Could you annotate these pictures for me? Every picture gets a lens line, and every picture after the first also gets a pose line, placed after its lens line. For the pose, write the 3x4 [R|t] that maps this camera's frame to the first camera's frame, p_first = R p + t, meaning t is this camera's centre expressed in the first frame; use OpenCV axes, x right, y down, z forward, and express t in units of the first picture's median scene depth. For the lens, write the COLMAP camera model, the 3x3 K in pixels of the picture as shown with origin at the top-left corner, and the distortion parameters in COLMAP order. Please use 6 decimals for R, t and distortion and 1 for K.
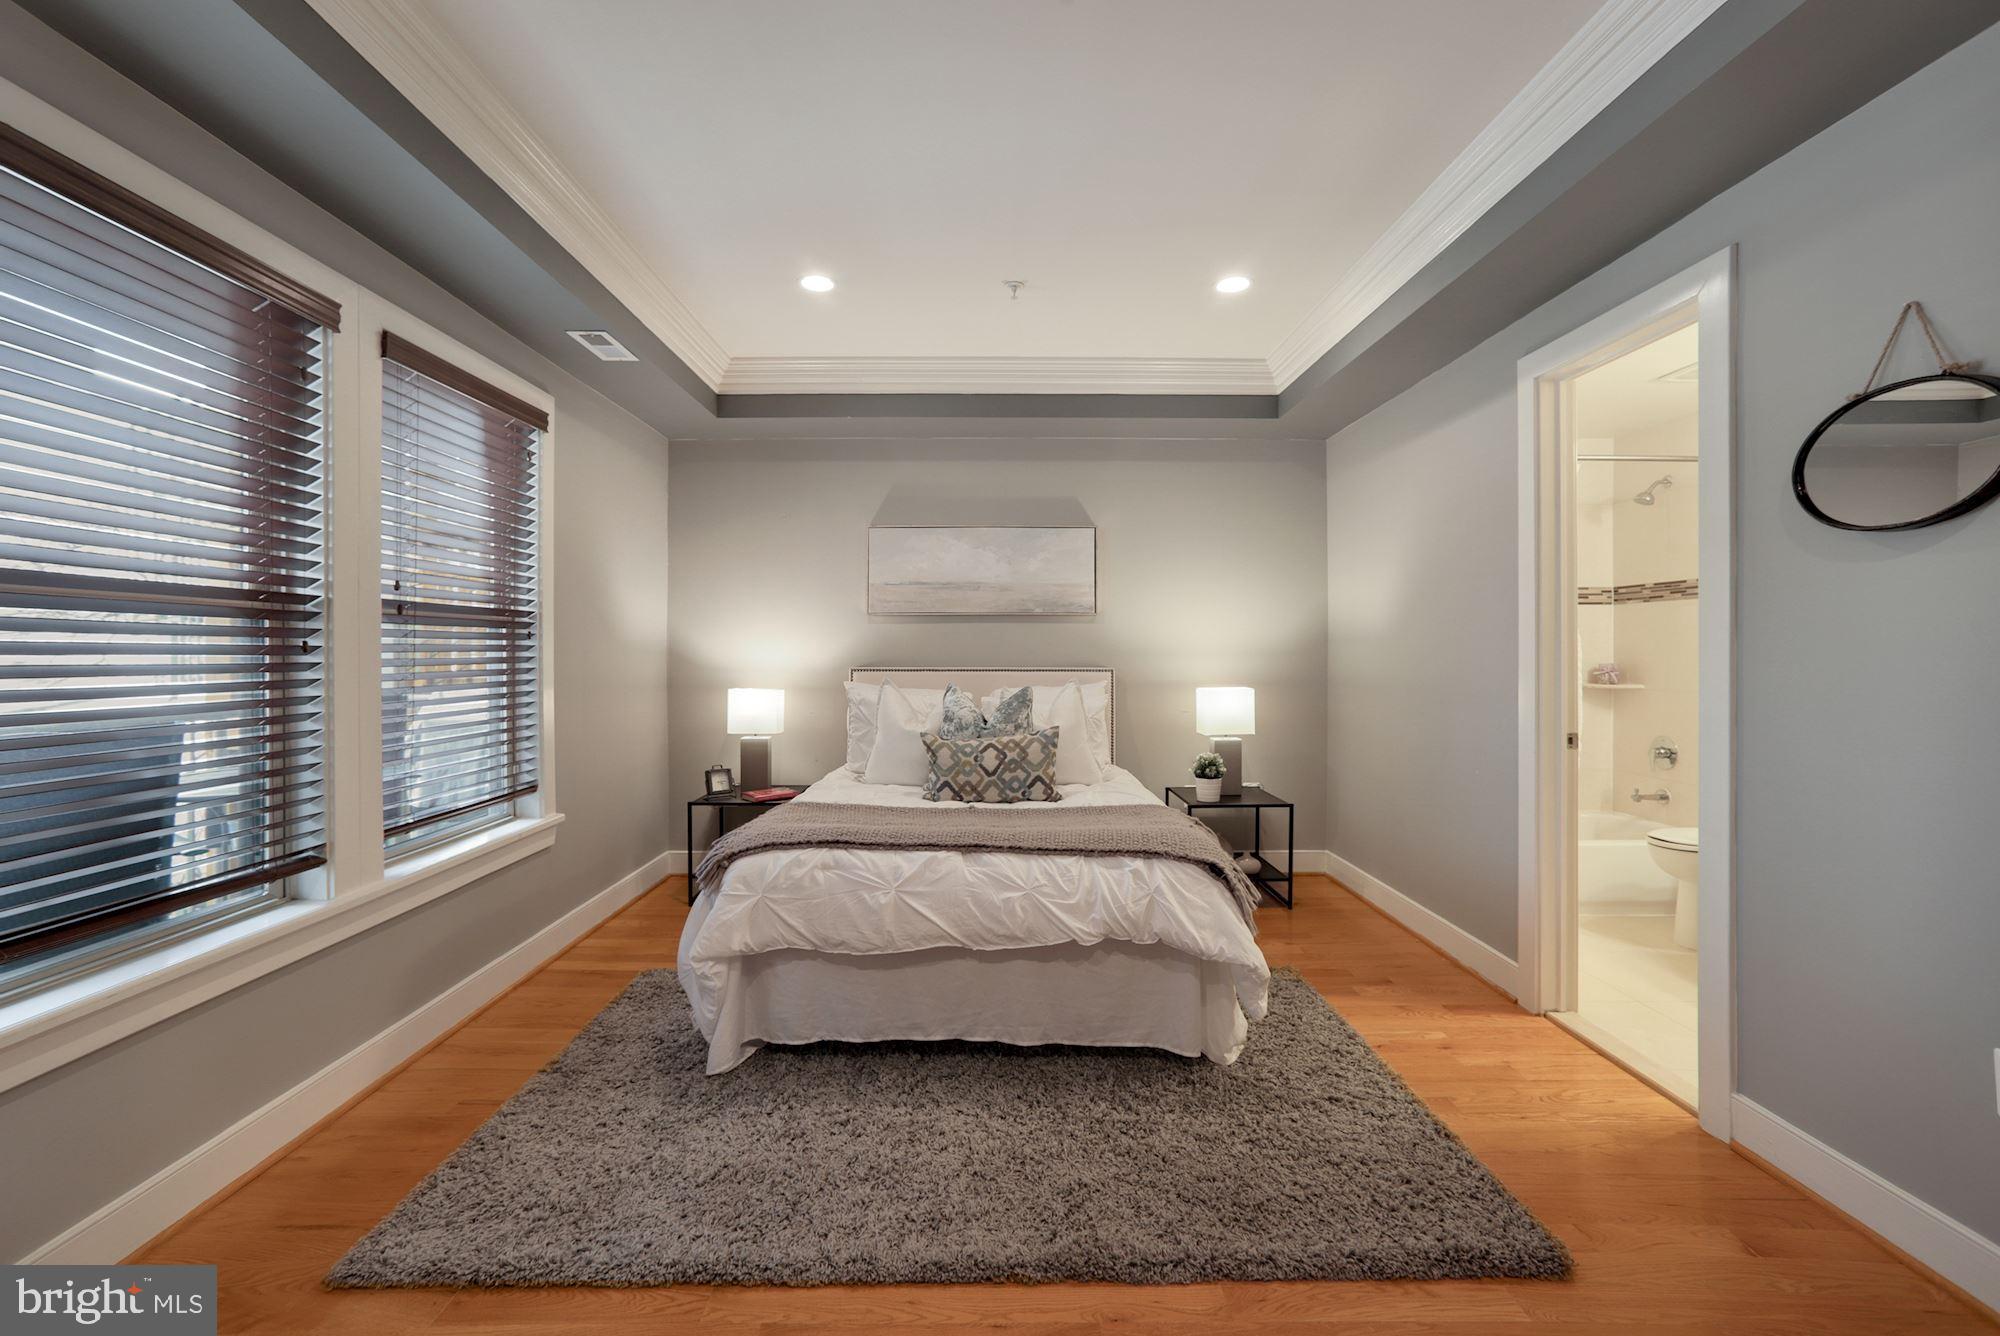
lens RADIAL K [[823.1, 0, 995.5], [0, 823.1, 638.9], [0, 0, 1]] dist [-0.050740, 0.025116]
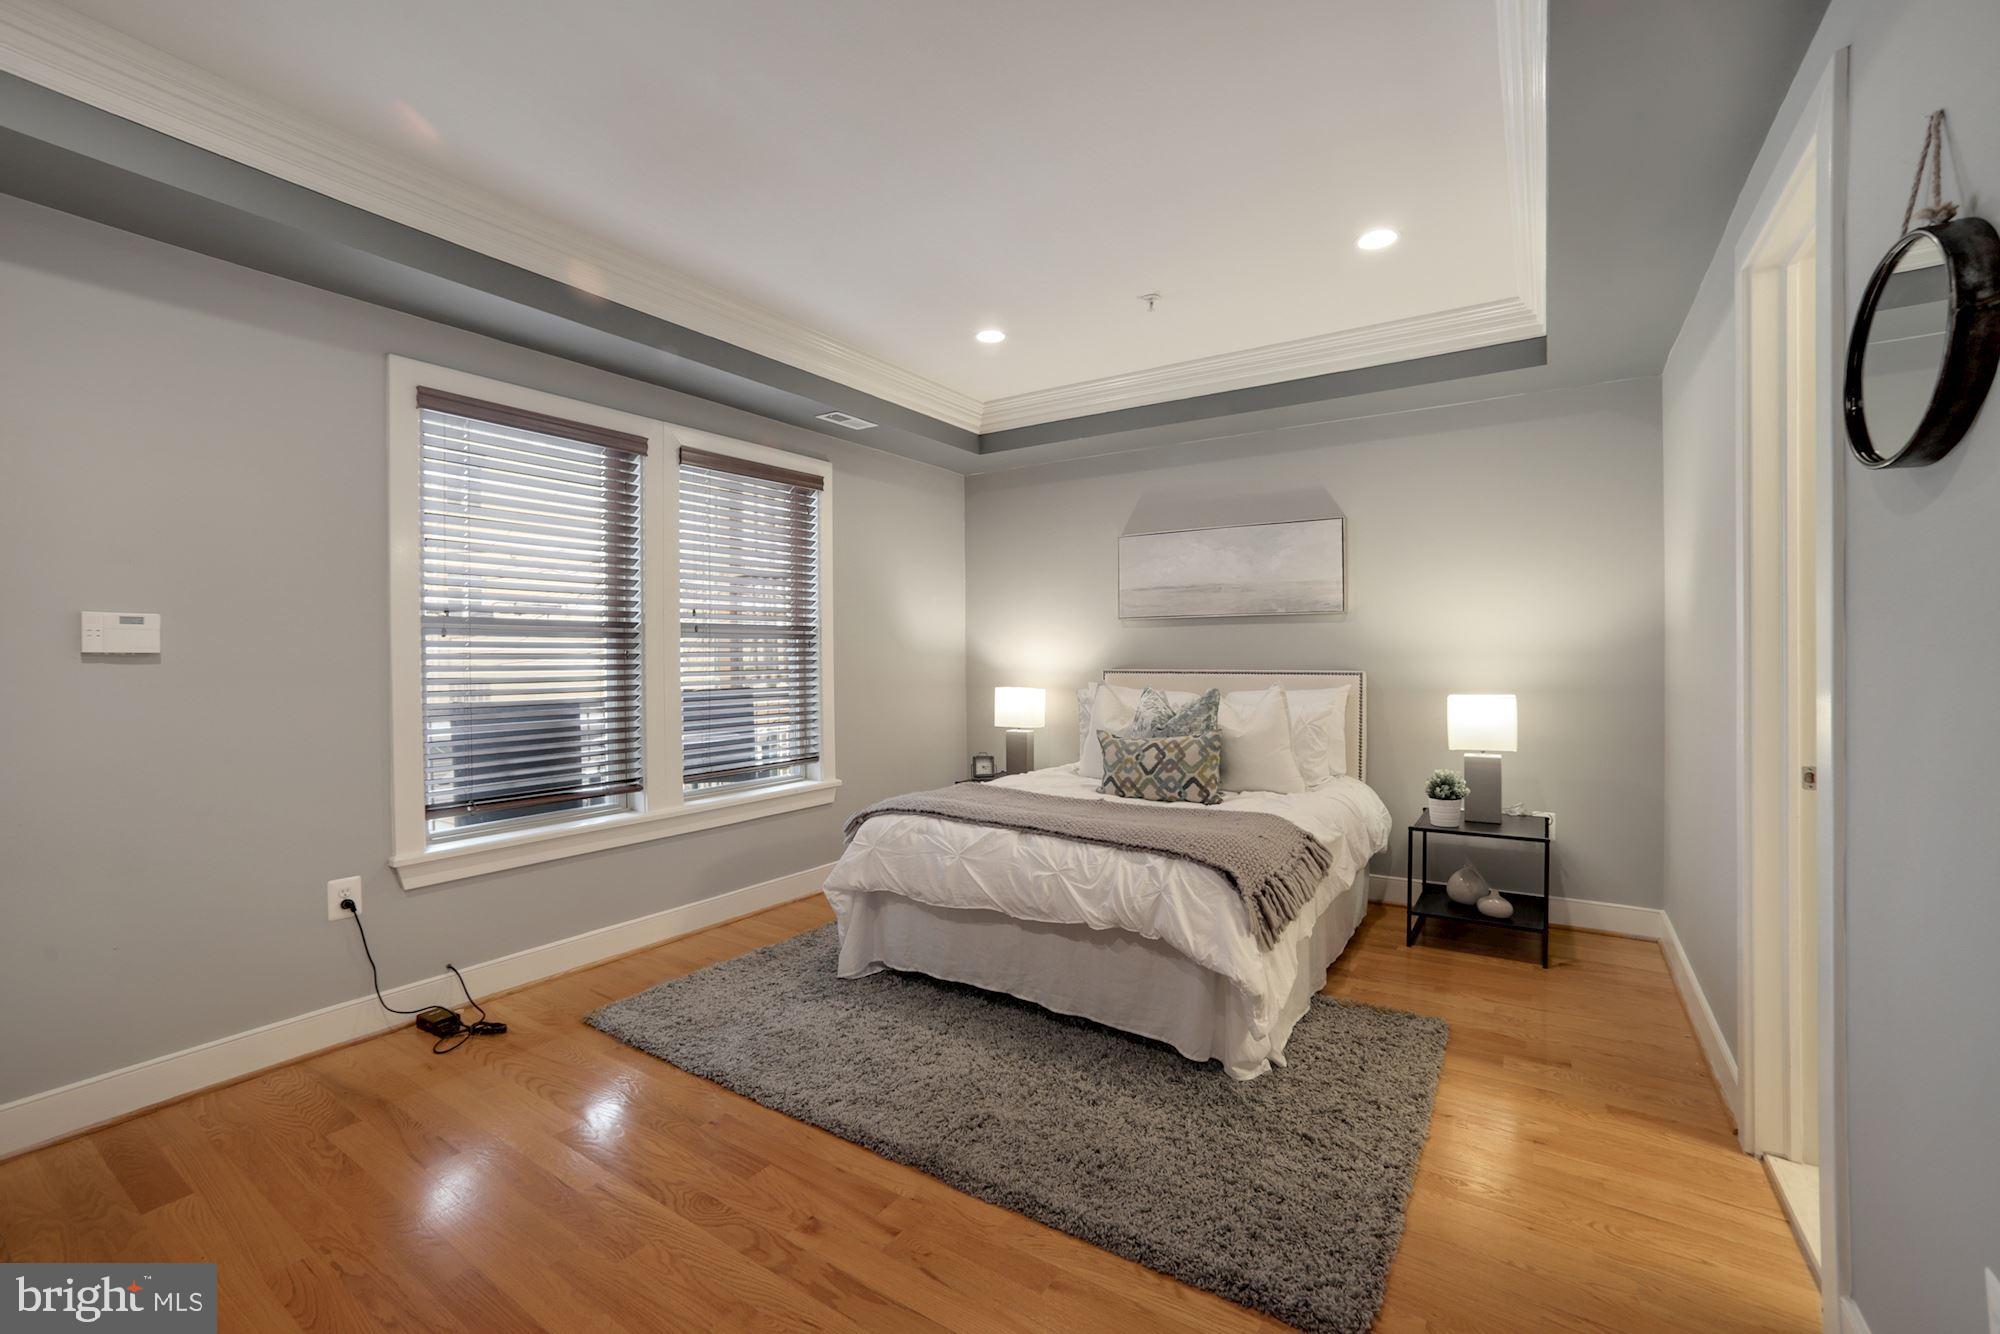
lens RADIAL K [[835.8, 0, 986.5], [0, 835.8, 652.2], [0, 0, 1]] dist [-0.050167, 0.000301]
pose [[0.825943, -0.007710, -0.563701, 0.519382], [0.015099, 0.999850, 0.008448, 0.001146], [0.563551, -0.015489, 0.825936, 0.024483]]
